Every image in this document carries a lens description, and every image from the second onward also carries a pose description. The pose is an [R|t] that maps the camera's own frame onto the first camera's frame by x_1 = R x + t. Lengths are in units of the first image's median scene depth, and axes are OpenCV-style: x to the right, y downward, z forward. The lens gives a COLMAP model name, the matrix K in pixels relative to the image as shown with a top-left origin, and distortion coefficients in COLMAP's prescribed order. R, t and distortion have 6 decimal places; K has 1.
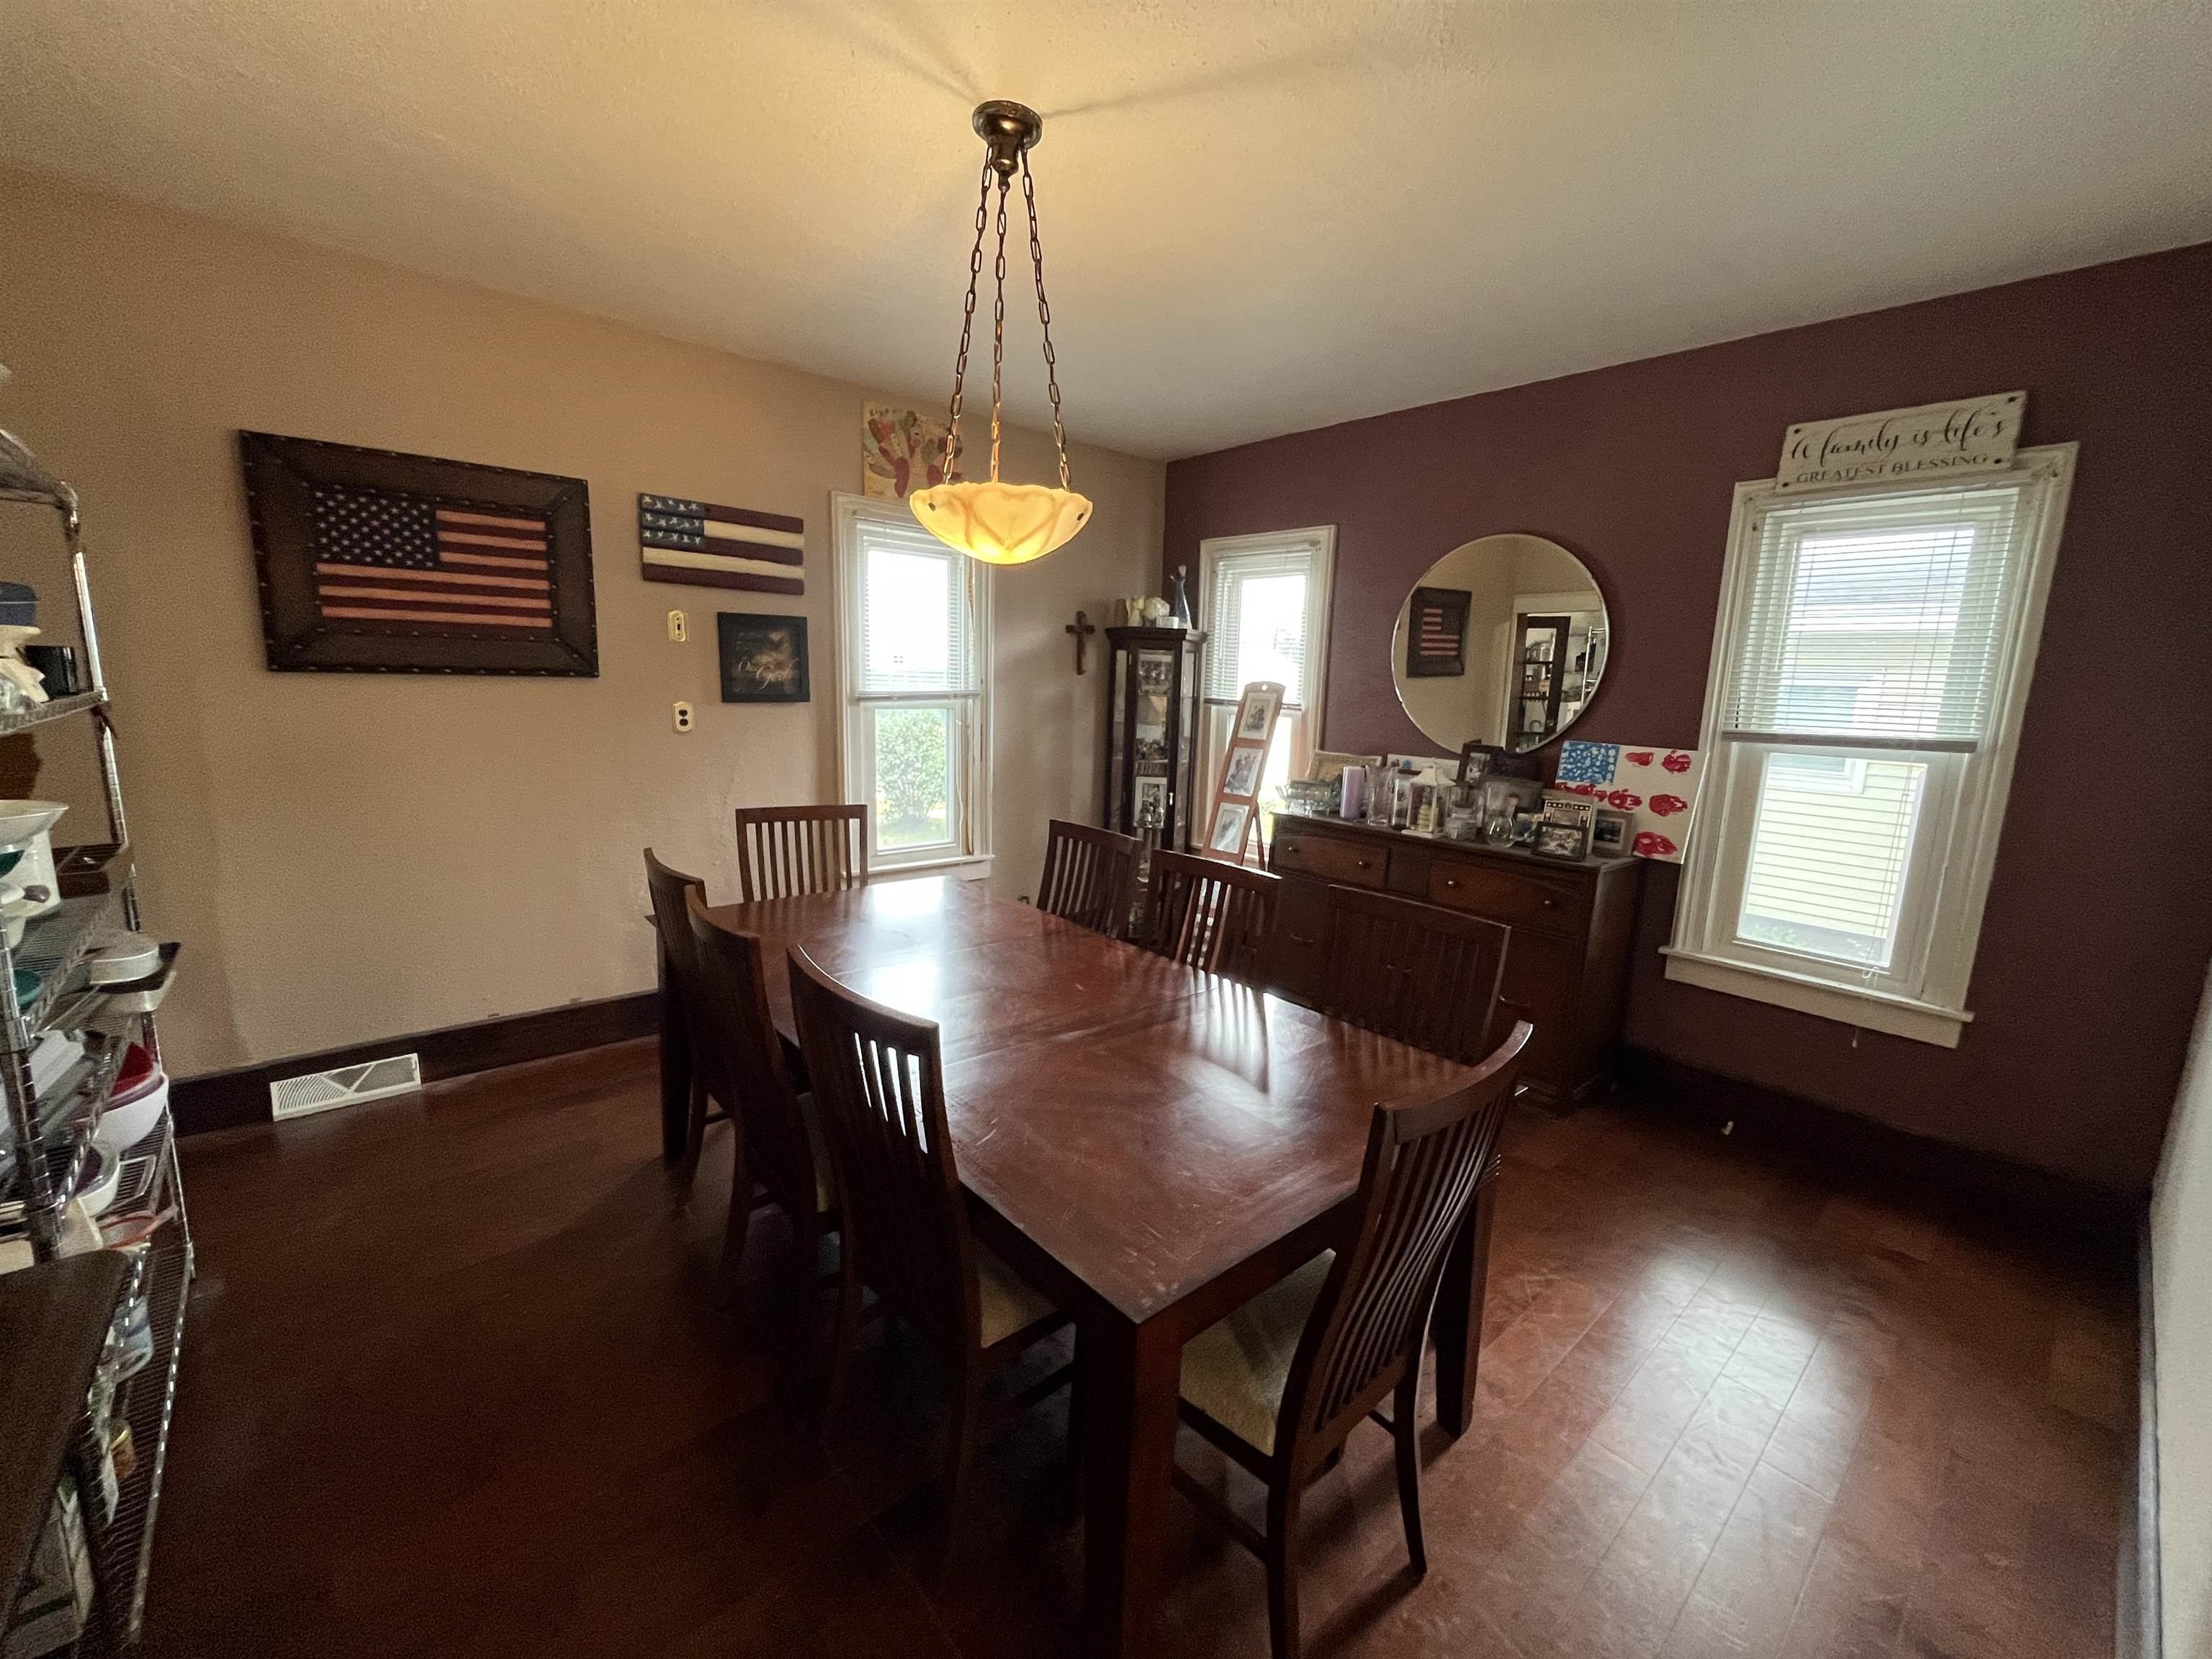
lens RADIAL K [[892.0, 0, 1115.9], [0, 892.0, 836.4], [0, 0, 1]] dist [-0.003994, 0.000215]
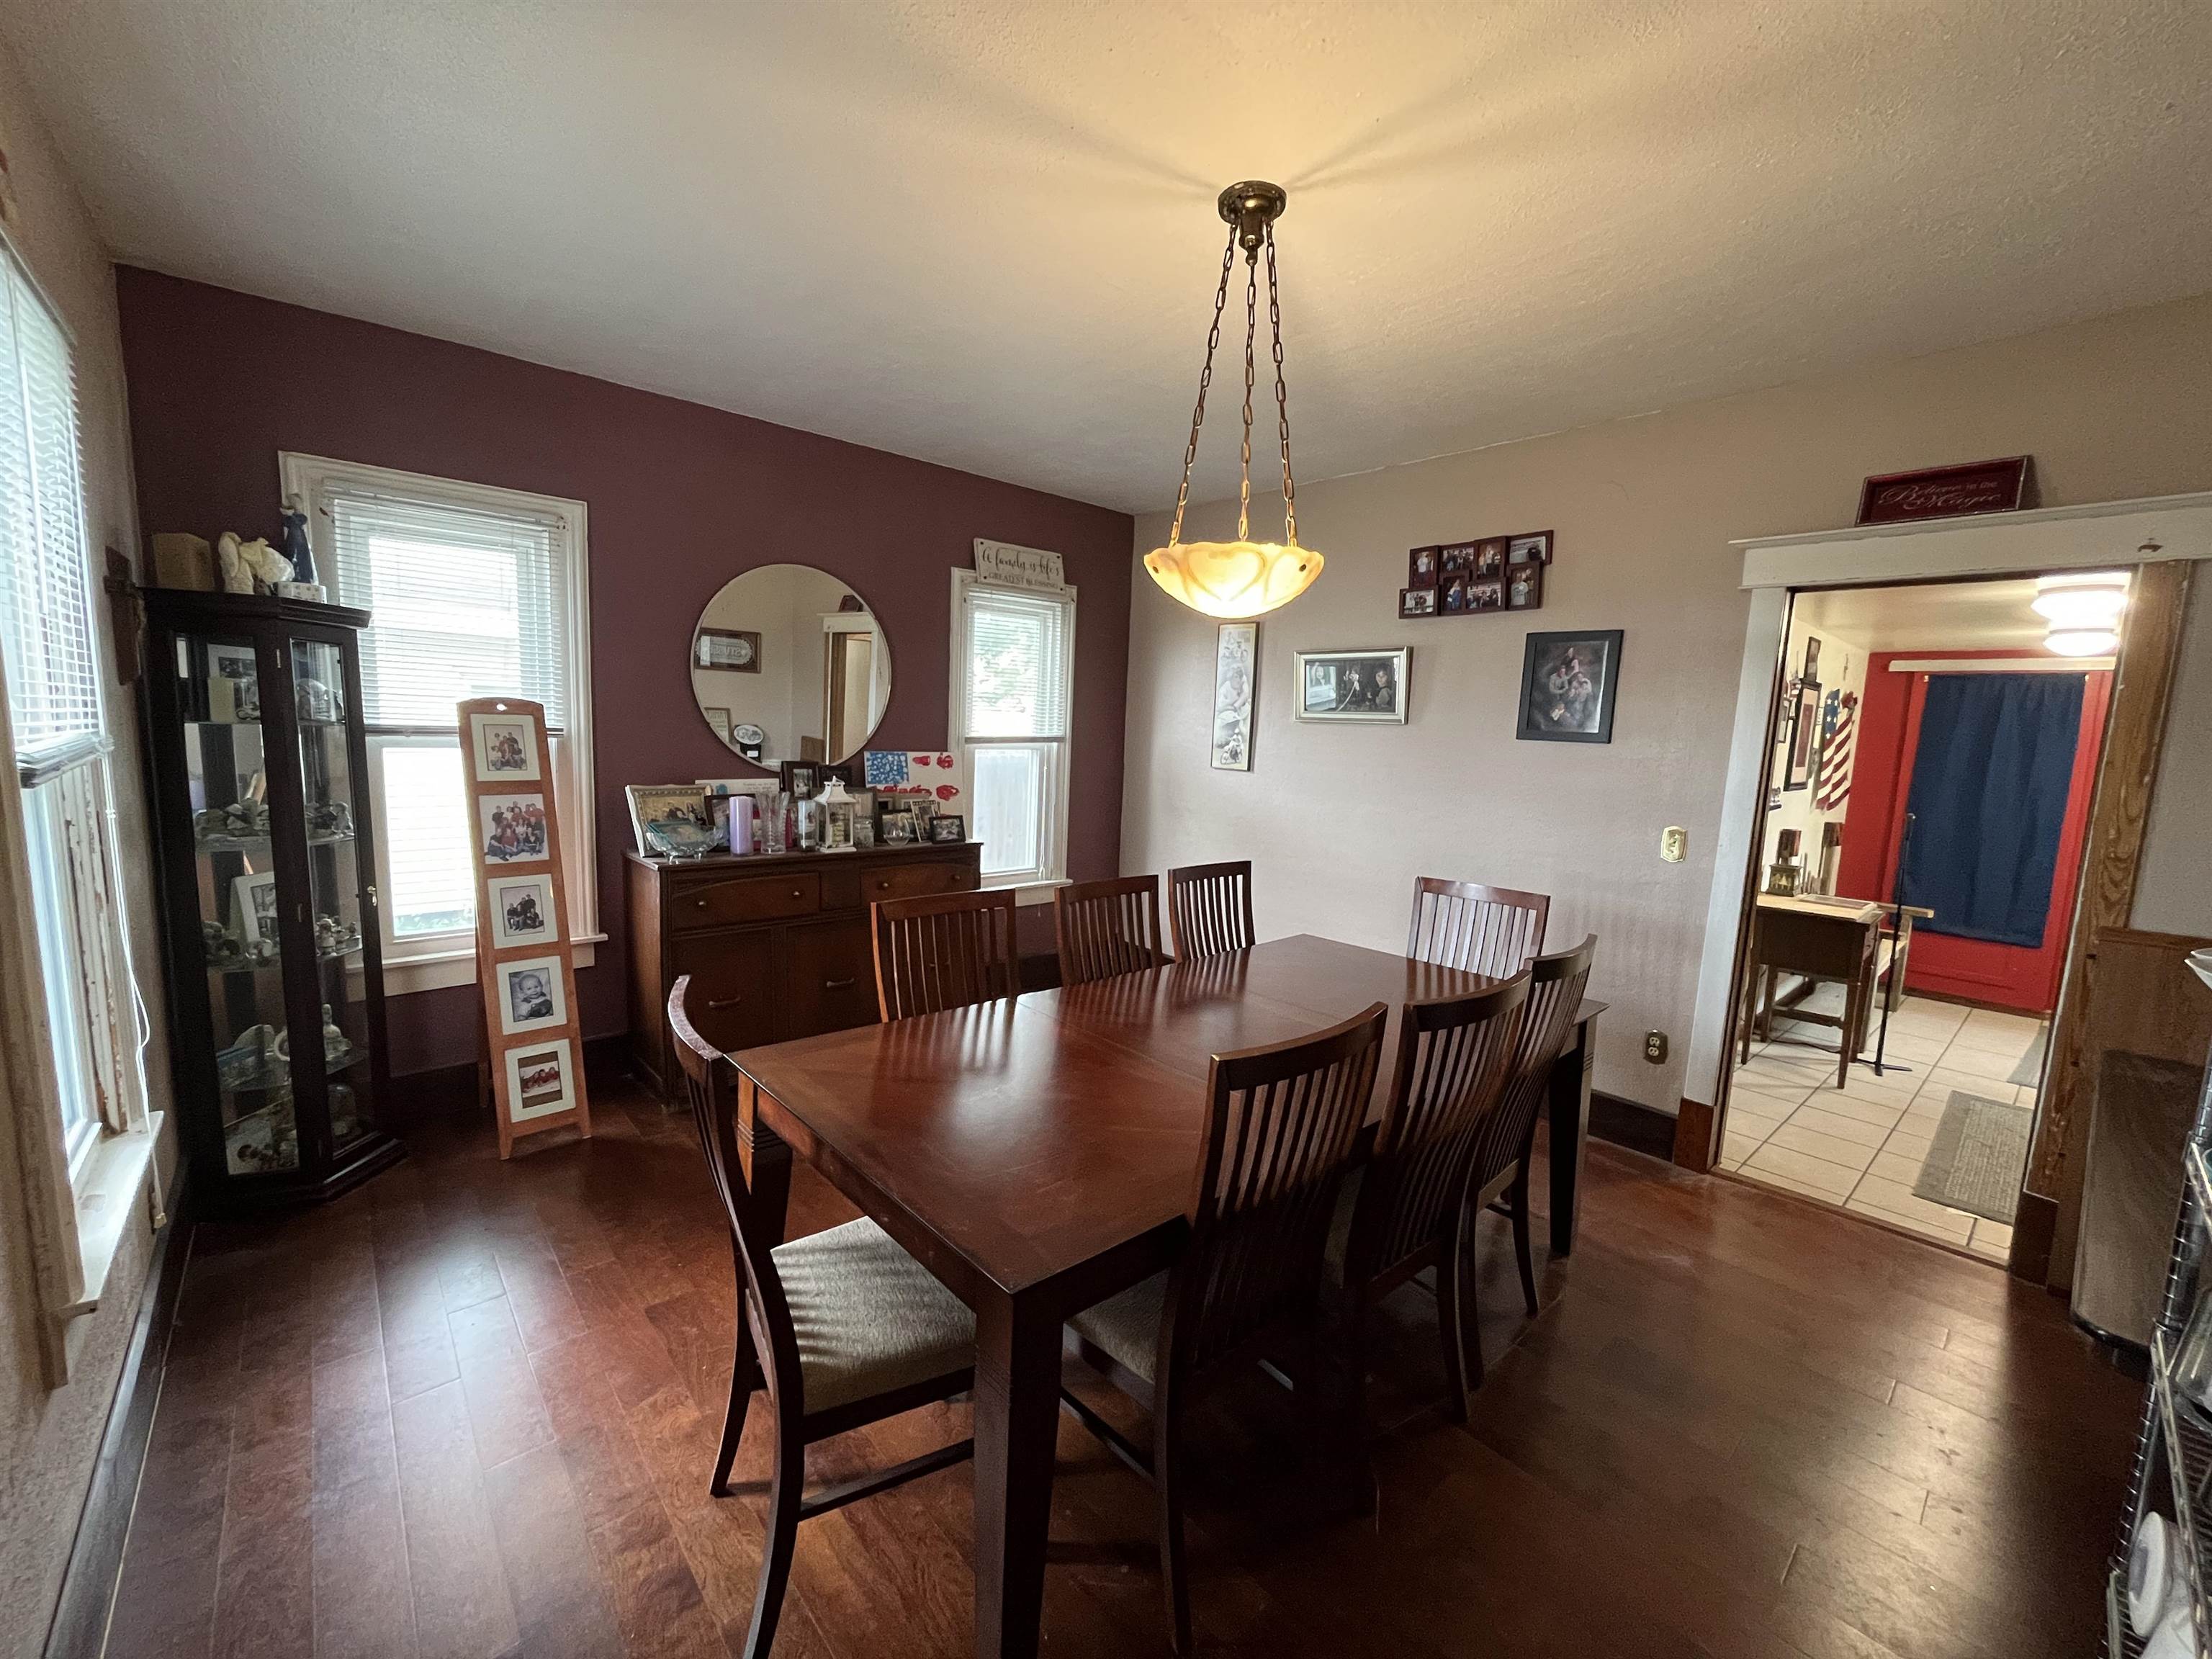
lens RADIAL K [[892.0, 0, 1113.9], [0, 892.0, 829.9], [0, 0, 1]] dist [-0.003994, 0.000215]
pose [[-0.011791, -0.150308, 0.988569, -0.922653], [0.150331, 0.977135, 0.150362, -0.178793], [-0.988565, 0.150386, 0.011074, 0.897298]]
